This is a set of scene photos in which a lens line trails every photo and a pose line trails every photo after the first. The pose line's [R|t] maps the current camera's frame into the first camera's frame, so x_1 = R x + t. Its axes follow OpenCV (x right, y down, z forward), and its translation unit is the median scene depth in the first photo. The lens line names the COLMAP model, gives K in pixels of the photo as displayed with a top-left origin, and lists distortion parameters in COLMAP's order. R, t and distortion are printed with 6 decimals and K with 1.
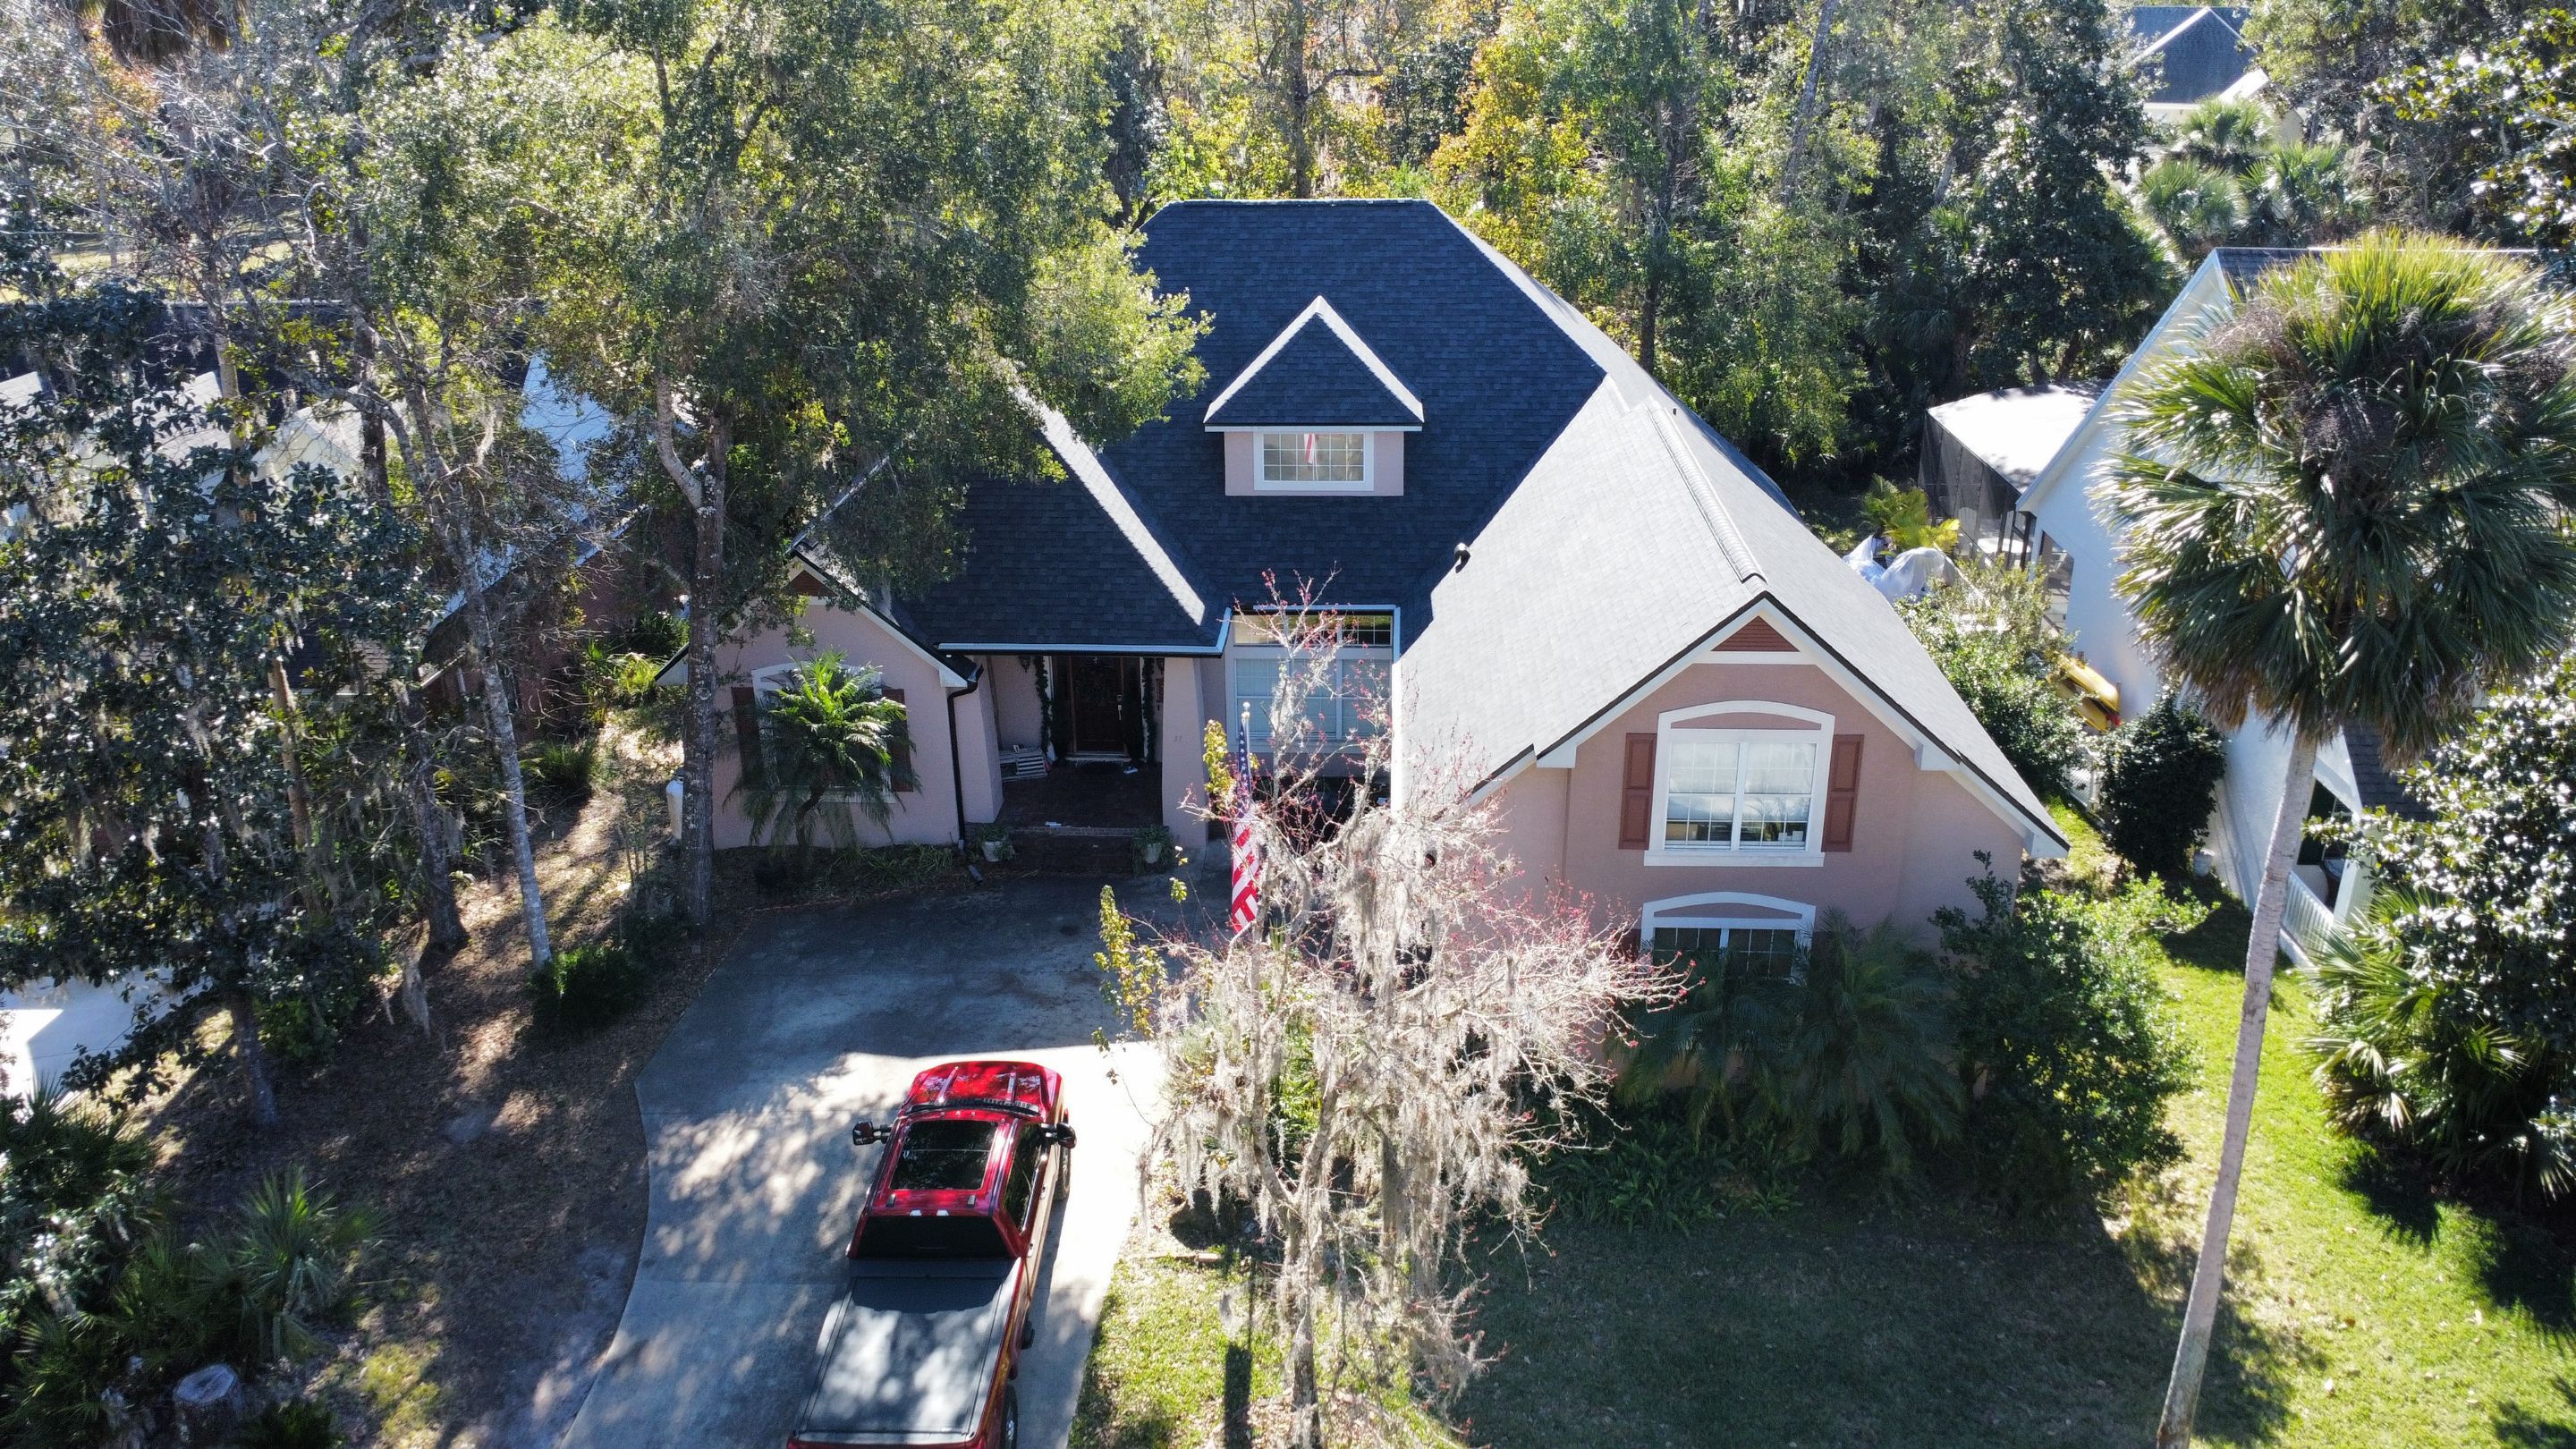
lens RADIAL K [[1851.2, 0, 1281.1], [0, 1851.2, 719.3], [0, 0, 1]] dist [-0.023055, -0.010039]
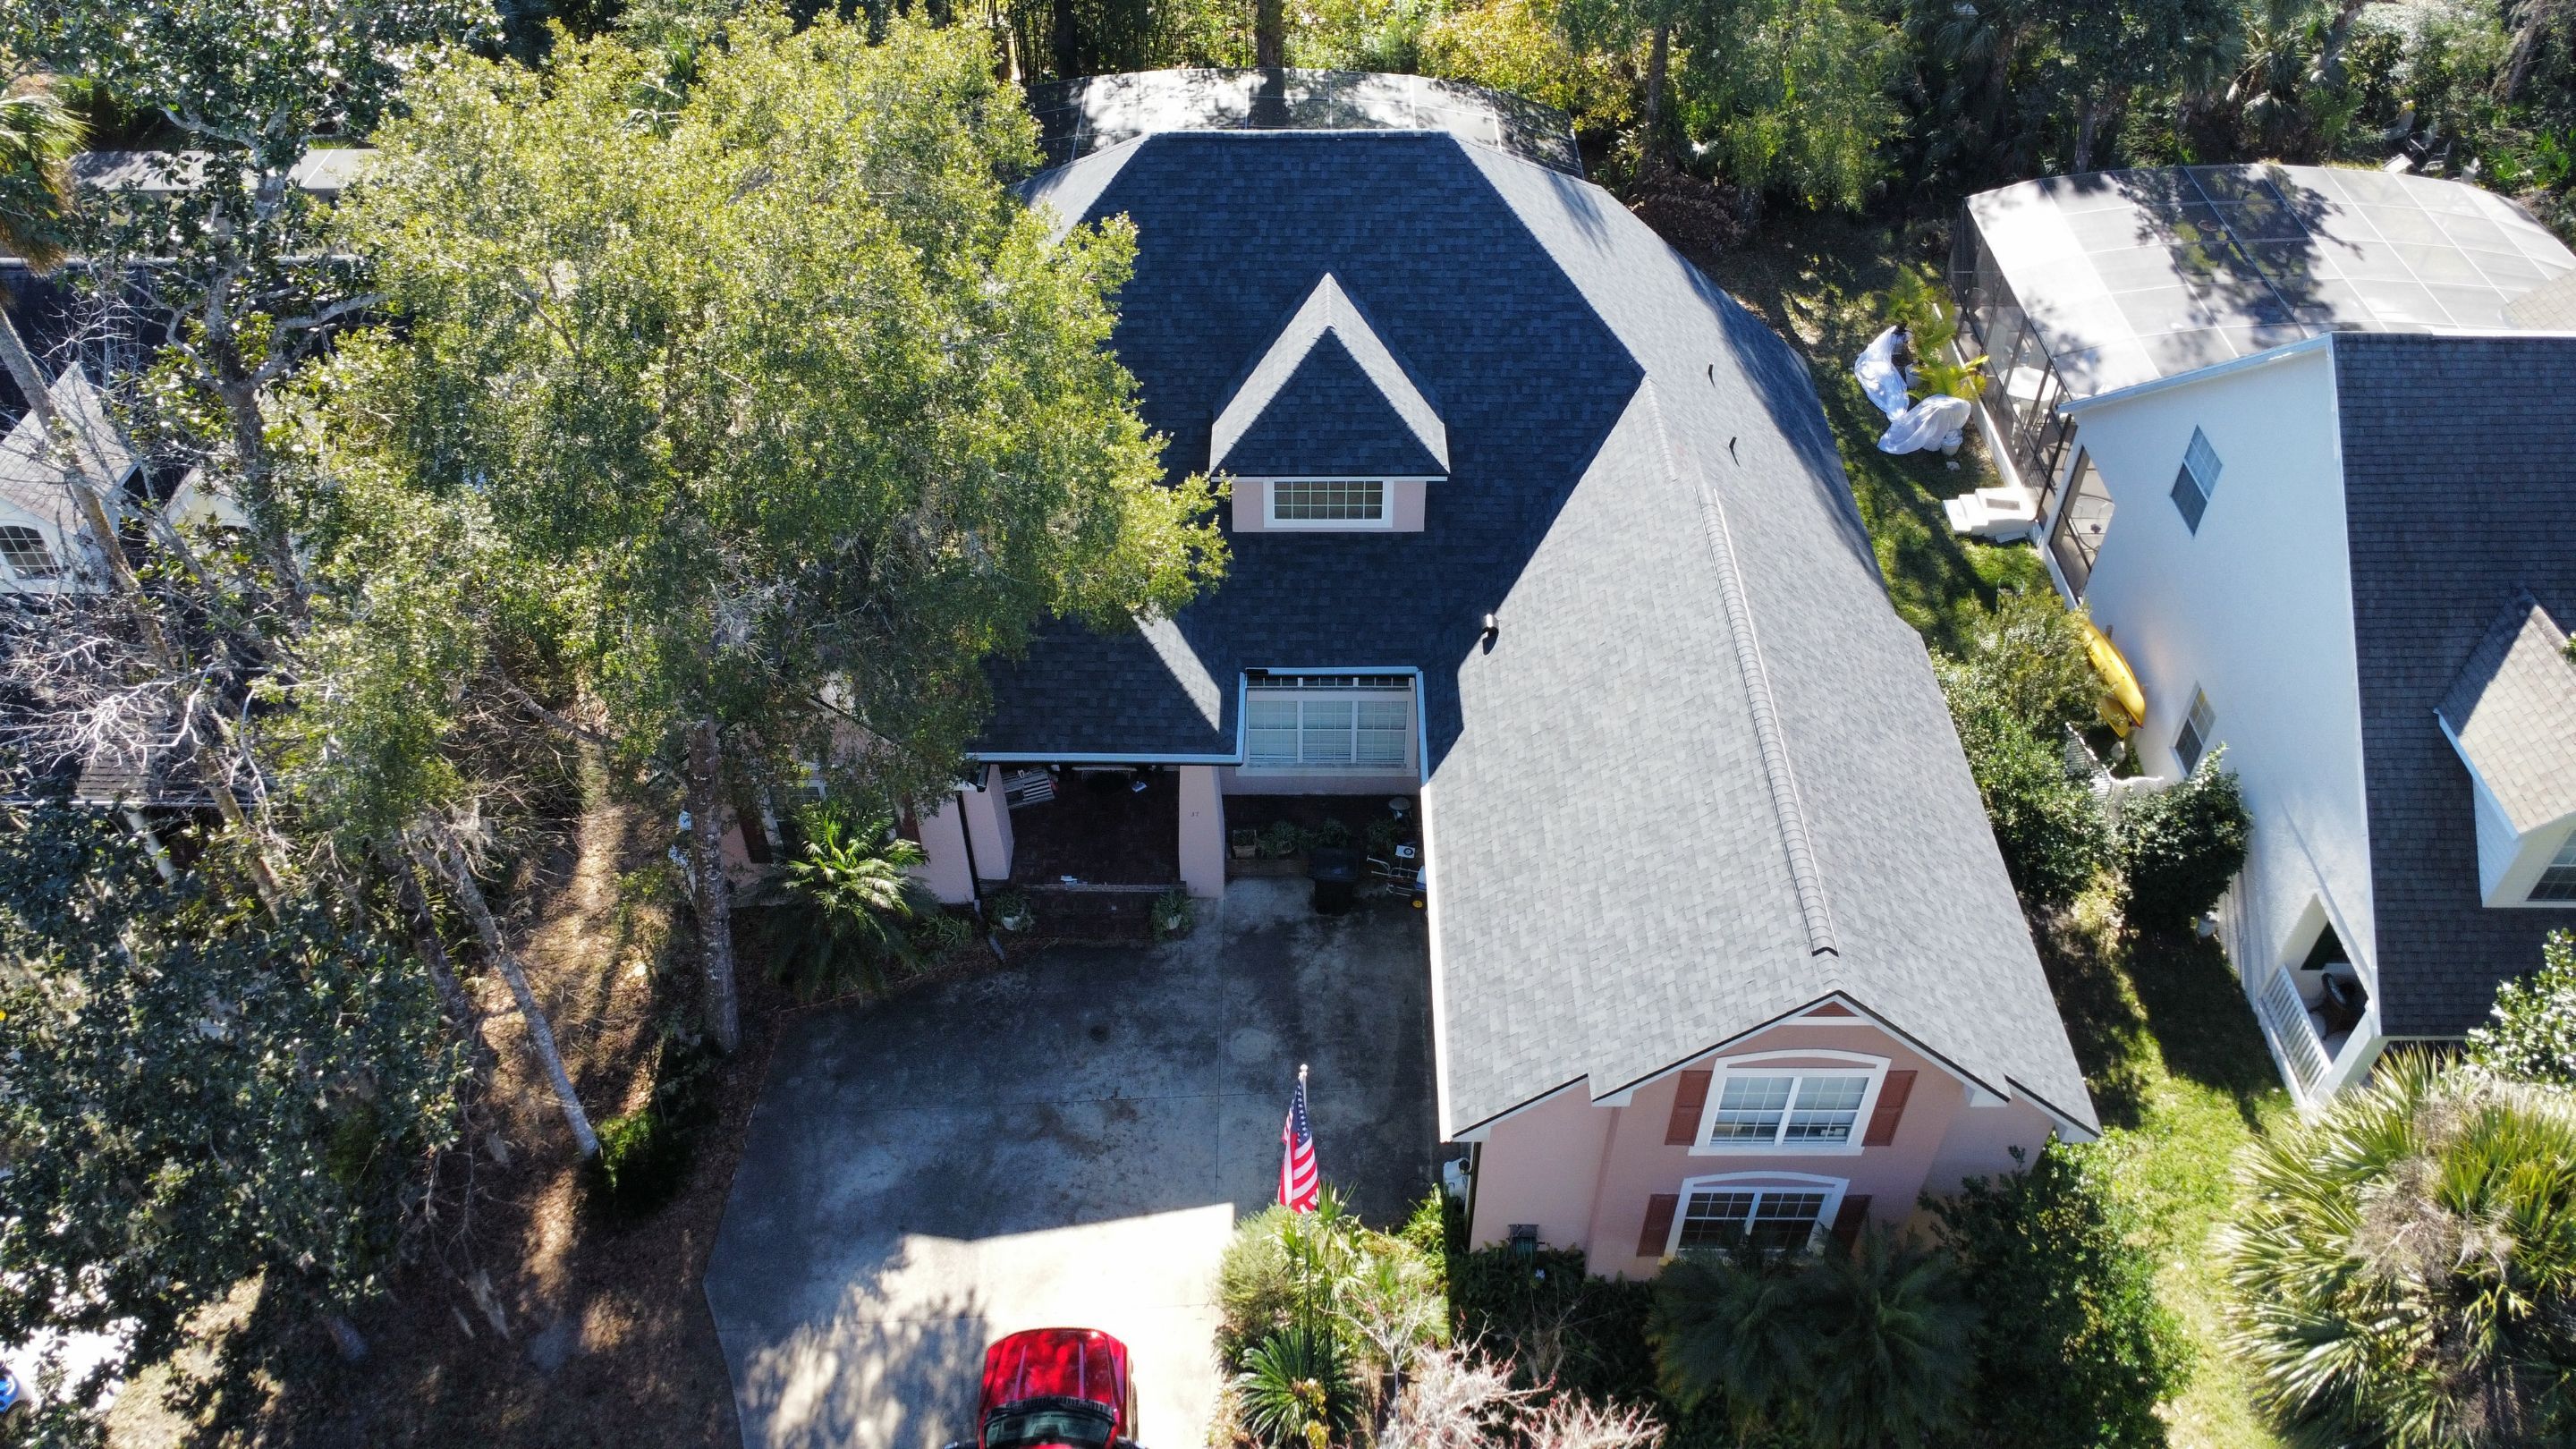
lens RADIAL K [[1851.2, 0, 1278.8], [0, 1851.2, 716.5], [0, 0, 1]] dist [-0.023055, -0.010039]
pose [[0.999047, -0.027685, 0.033729, -0.053580], [0.014034, 0.935755, 0.352373, -0.472609], [-0.041318, -0.351564, 0.935252, 0.127963]]
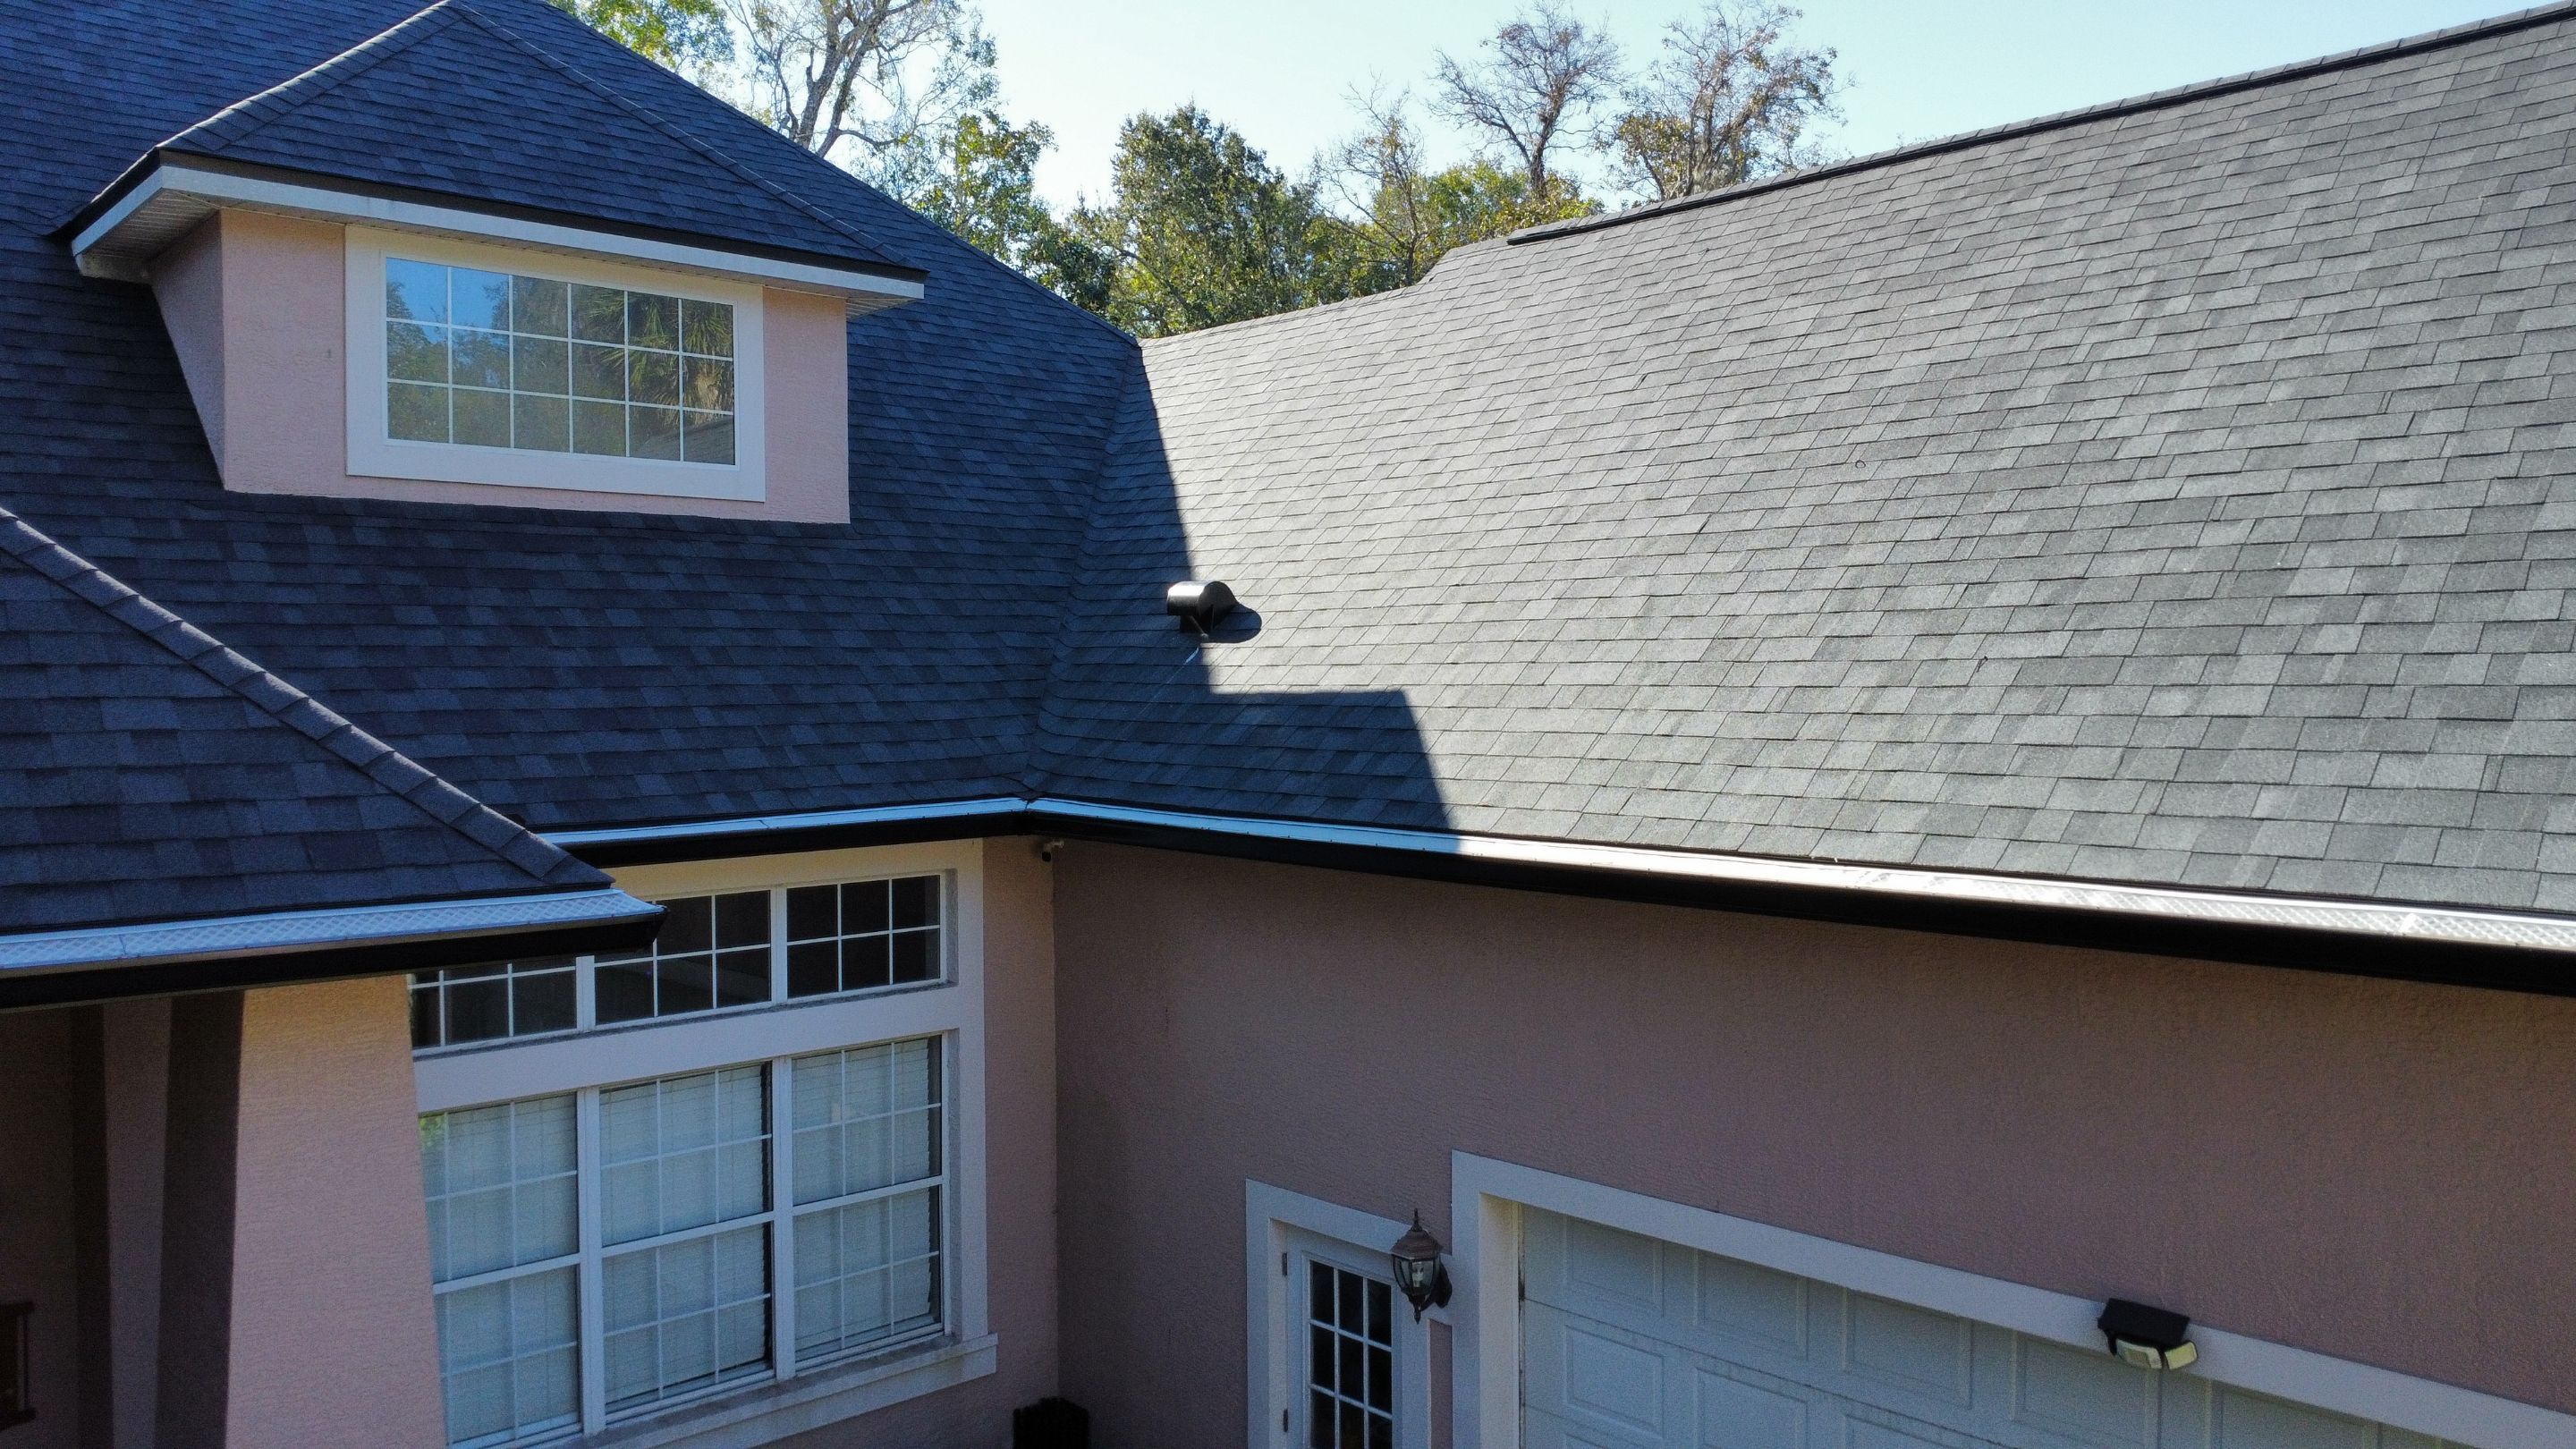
lens RADIAL K [[1851.2, 0, 1295.6], [0, 1851.2, 719.1], [0, 0, 1]] dist [-0.023055, -0.010039]
pose [[0.683951, -0.012881, 0.729415, -0.146569], [0.275097, 0.930587, -0.241516, 0.009416], [-0.675672, 0.365845, 0.640019, 0.987121]]
